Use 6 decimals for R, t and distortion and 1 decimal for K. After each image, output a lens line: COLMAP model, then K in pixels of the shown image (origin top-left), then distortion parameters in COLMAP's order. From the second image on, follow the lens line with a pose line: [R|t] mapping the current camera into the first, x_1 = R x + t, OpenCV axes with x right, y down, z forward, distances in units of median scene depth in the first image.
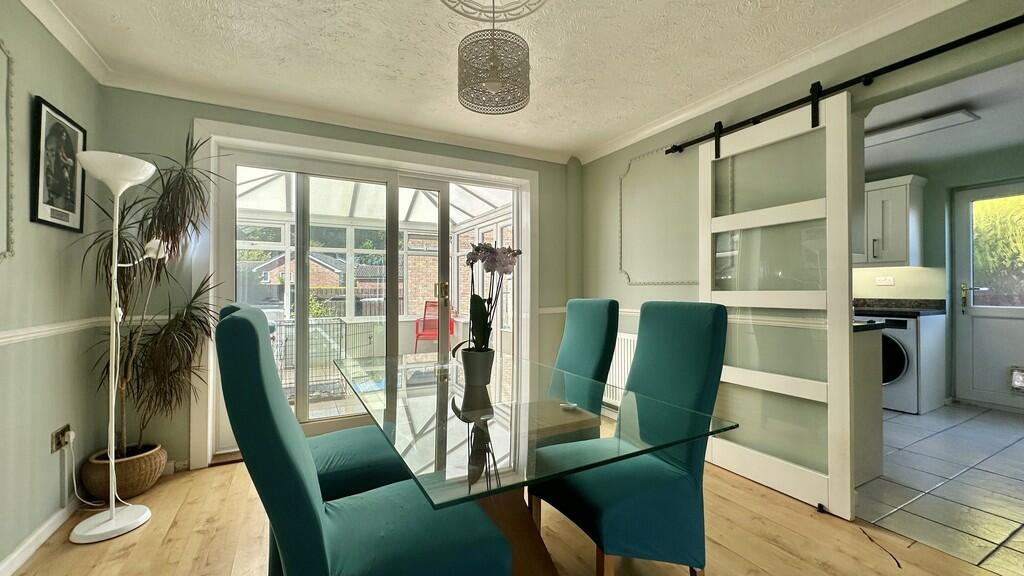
lens RADIAL K [[410.4, 0, 507.1], [0, 410.4, 287.7], [0, 0, 1]] dist [-0.001318, 0.000586]
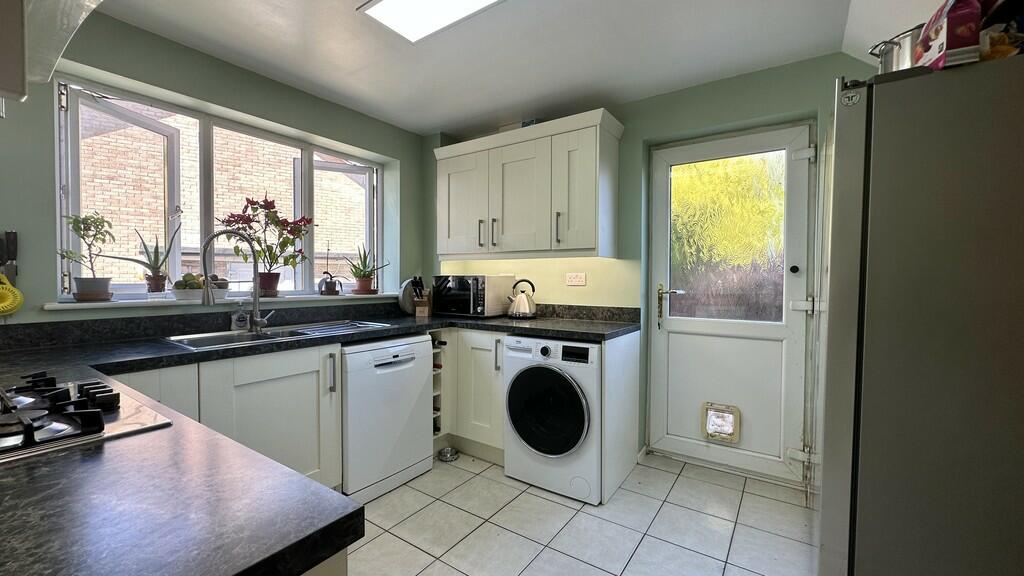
lens RADIAL K [[410.4, 0, 504.7], [0, 410.4, 287.2], [0, 0, 1]] dist [-0.001318, 0.000586]
pose [[0.893458, -0.004496, 0.449124, 0.572099], [-0.006466, 0.999717, 0.022872, -0.019466], [-0.449100, -0.023339, 0.893177, 0.502553]]
